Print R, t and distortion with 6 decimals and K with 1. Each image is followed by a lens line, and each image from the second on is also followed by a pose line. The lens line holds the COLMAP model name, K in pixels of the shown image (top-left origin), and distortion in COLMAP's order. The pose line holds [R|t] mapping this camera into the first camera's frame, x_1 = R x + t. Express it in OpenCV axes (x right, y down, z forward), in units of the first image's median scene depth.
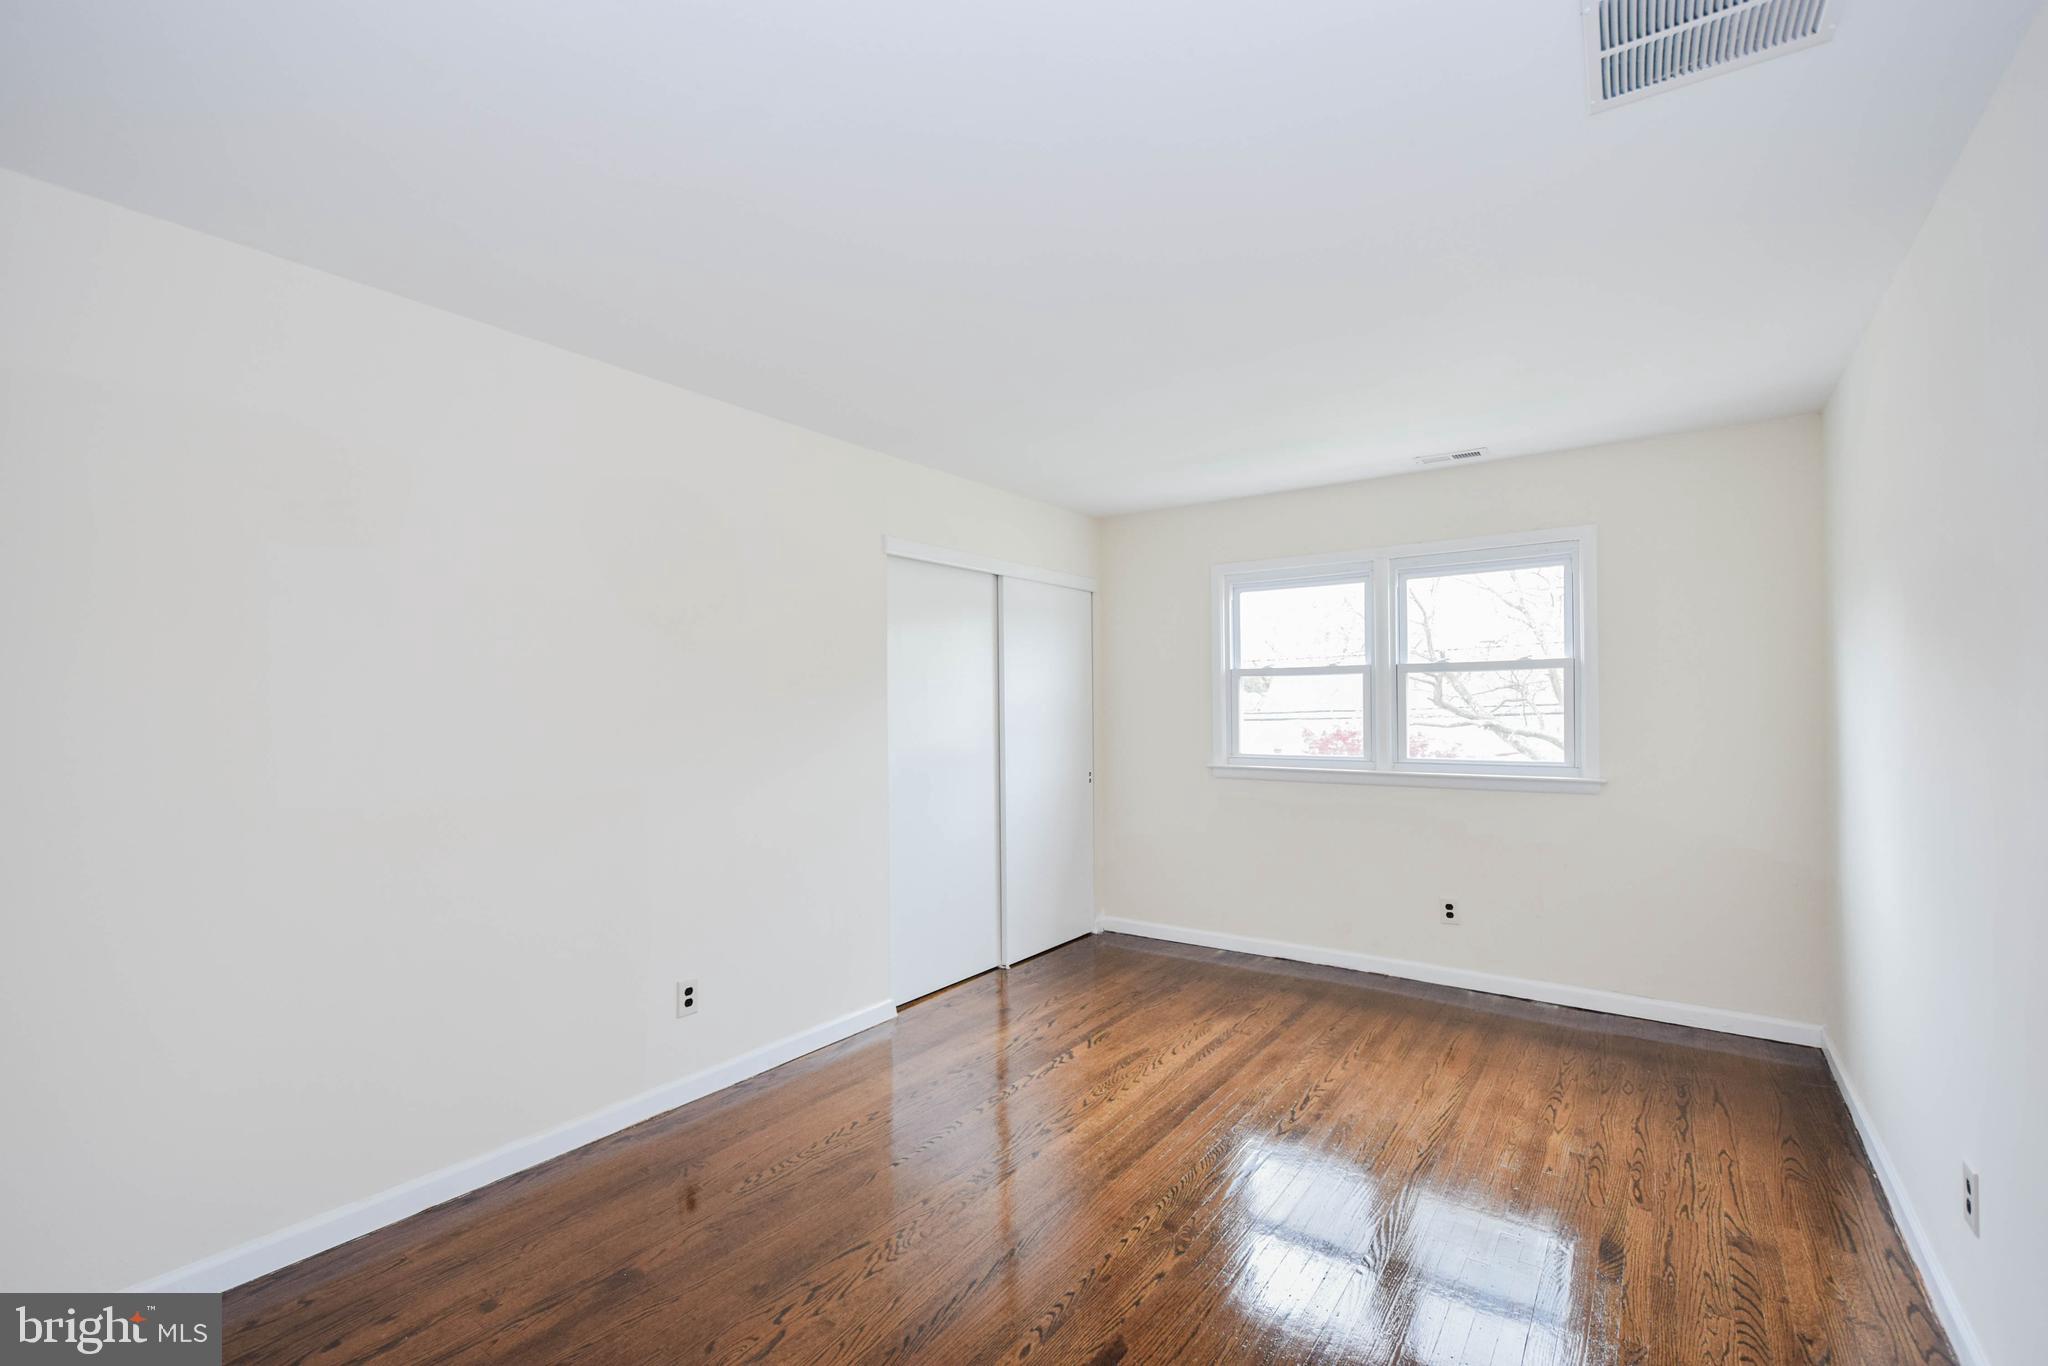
lens RADIAL K [[881.2, 0, 1017.8], [0, 881.2, 703.2], [0, 0, 1]] dist [-0.000184, -0.001252]
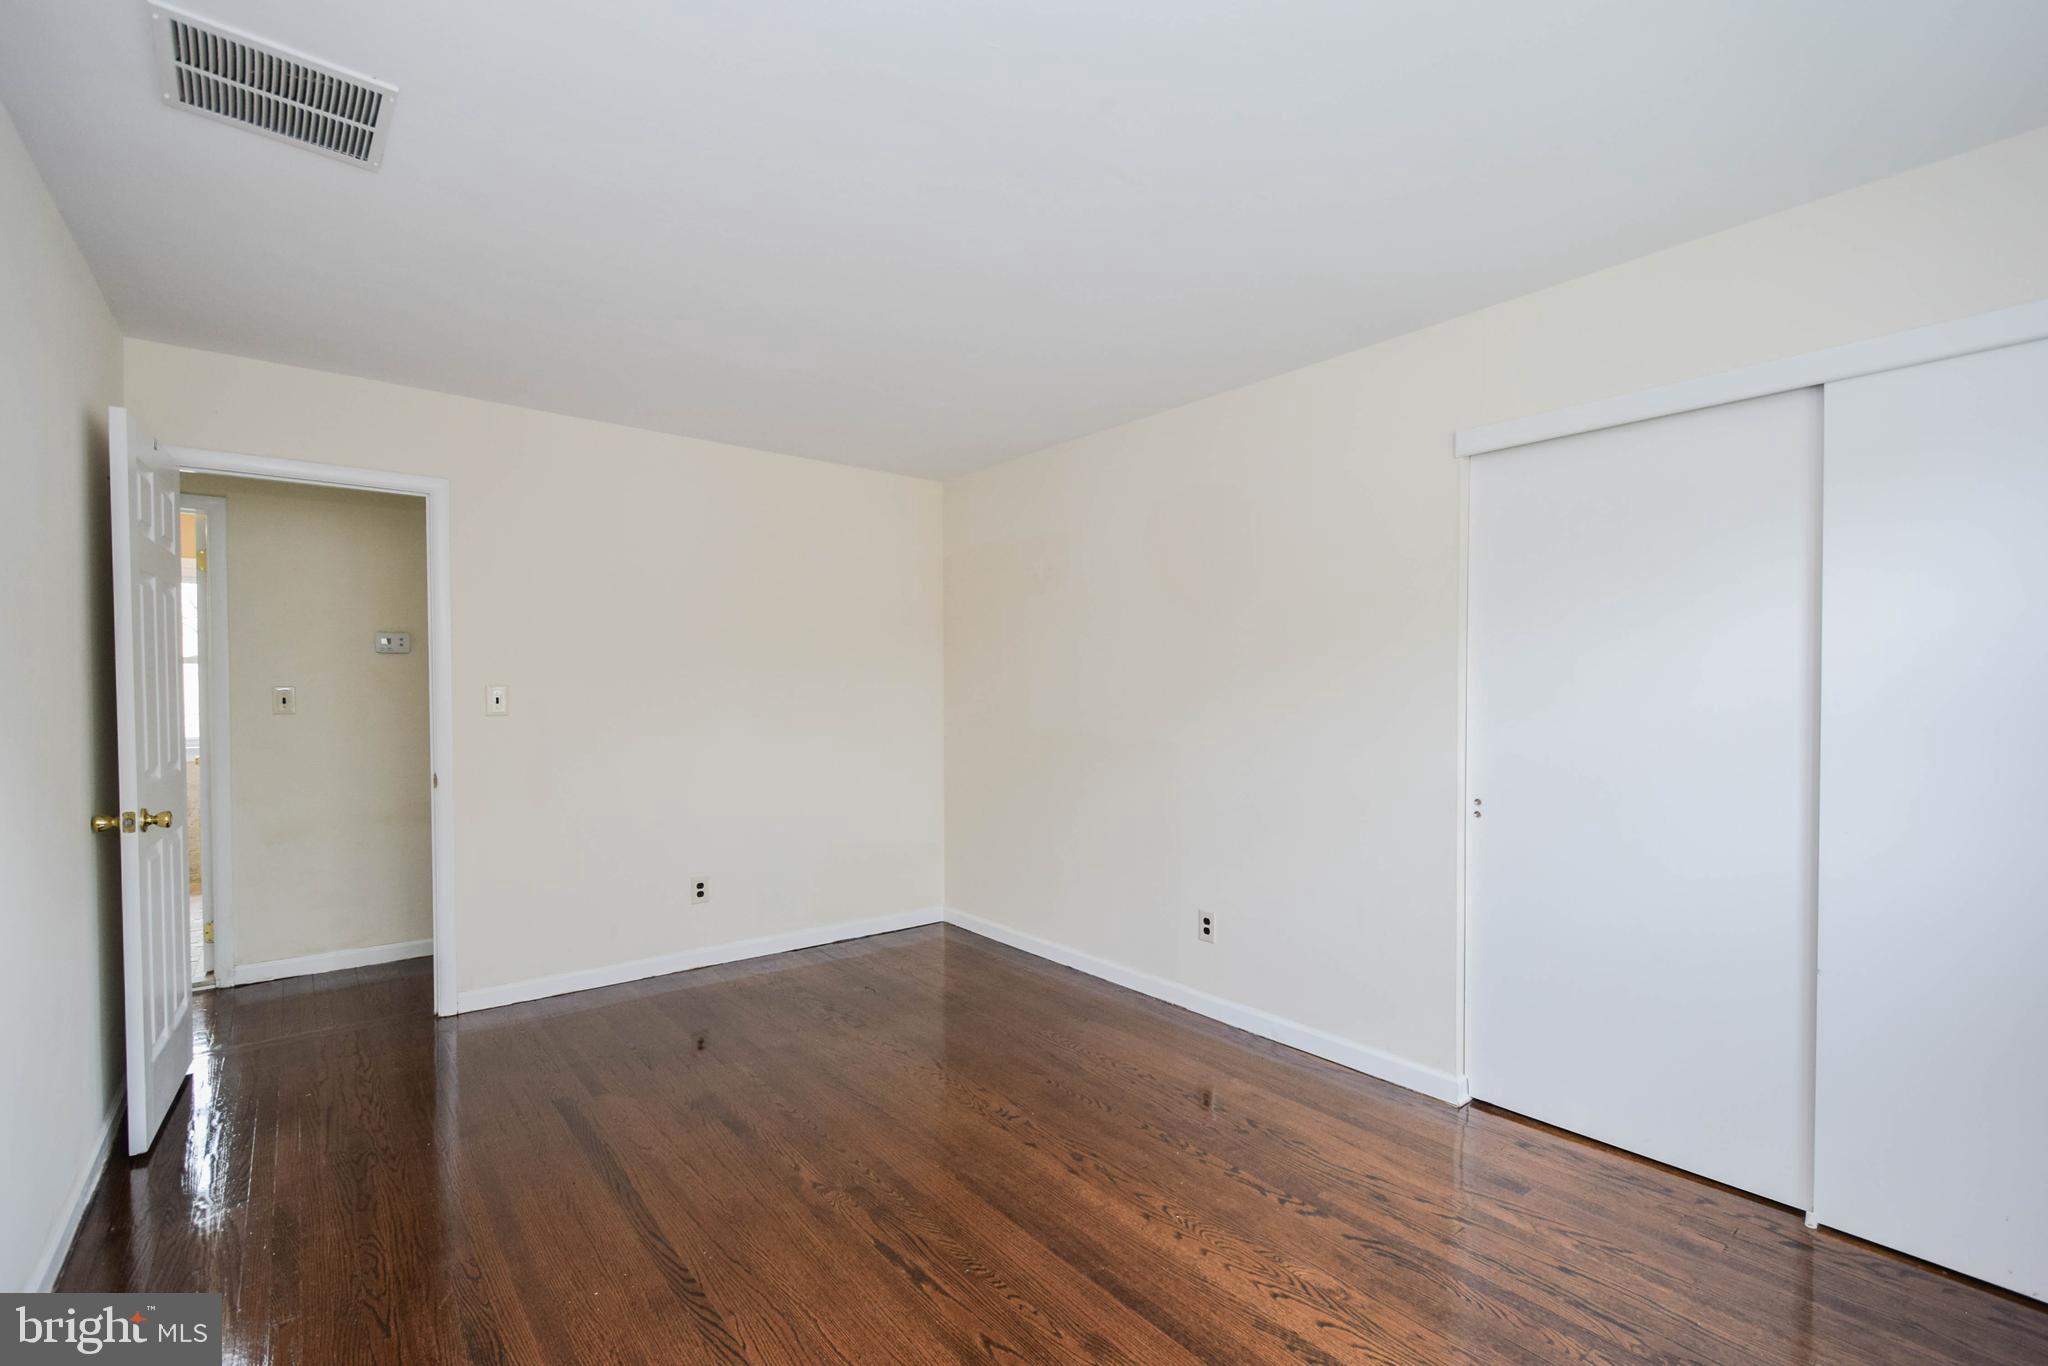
lens RADIAL K [[881.2, 0, 1020.2], [0, 881.2, 700.5], [0, 0, 1]] dist [-0.000184, -0.001252]
pose [[-0.243219, 0.026699, -0.969604, 0.632492], [0.008919, 0.999640, 0.025289, 0.005956], [0.969930, -0.002497, -0.243369, 0.830592]]
